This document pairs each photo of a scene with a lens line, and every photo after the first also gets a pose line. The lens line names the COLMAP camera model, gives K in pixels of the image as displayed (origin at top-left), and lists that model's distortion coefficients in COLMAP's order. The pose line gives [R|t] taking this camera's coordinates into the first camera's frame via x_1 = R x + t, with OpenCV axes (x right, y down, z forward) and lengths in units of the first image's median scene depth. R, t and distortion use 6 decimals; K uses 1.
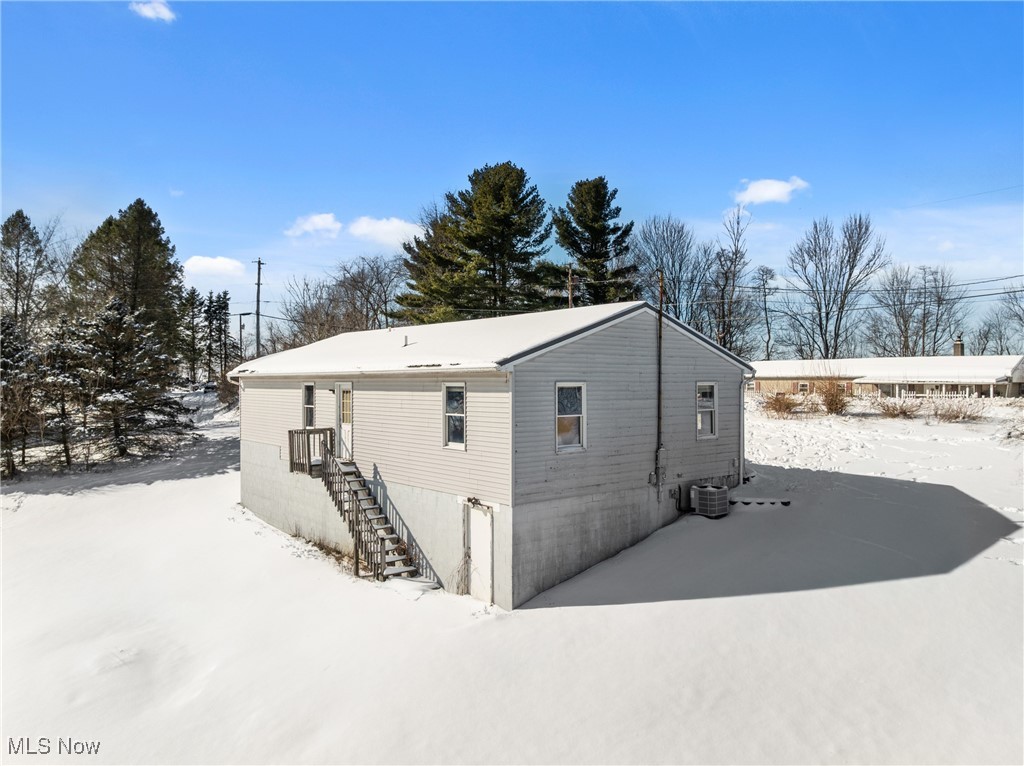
lens RADIAL K [[748.8, 0, 512.0], [0, 748.8, 383.0], [0, 0, 1]] dist [-0.063672, -0.000311]
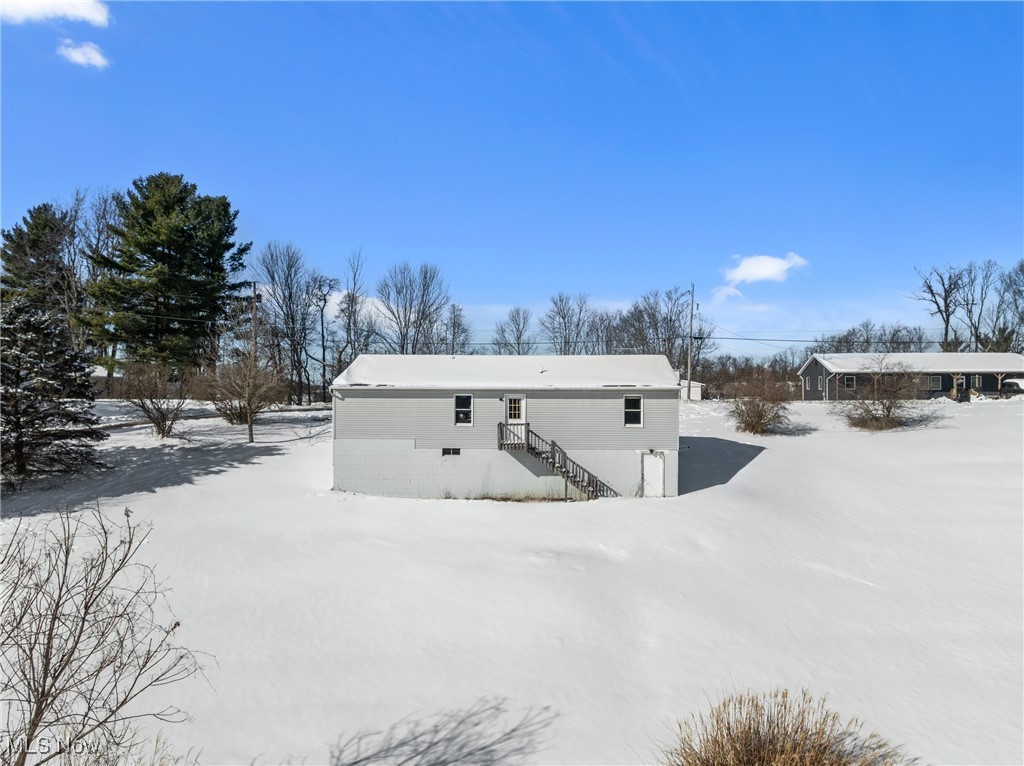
lens RADIAL K [[748.8, 0, 512.0], [0, 748.8, 383.0], [0, 0, 1]] dist [-0.063672, -0.000311]
pose [[0.680024, 0.005936, 0.733166, -1.458298], [-0.004206, 0.999982, -0.004195, -0.017865], [-0.733178, -0.000231, 0.680037, -0.113458]]
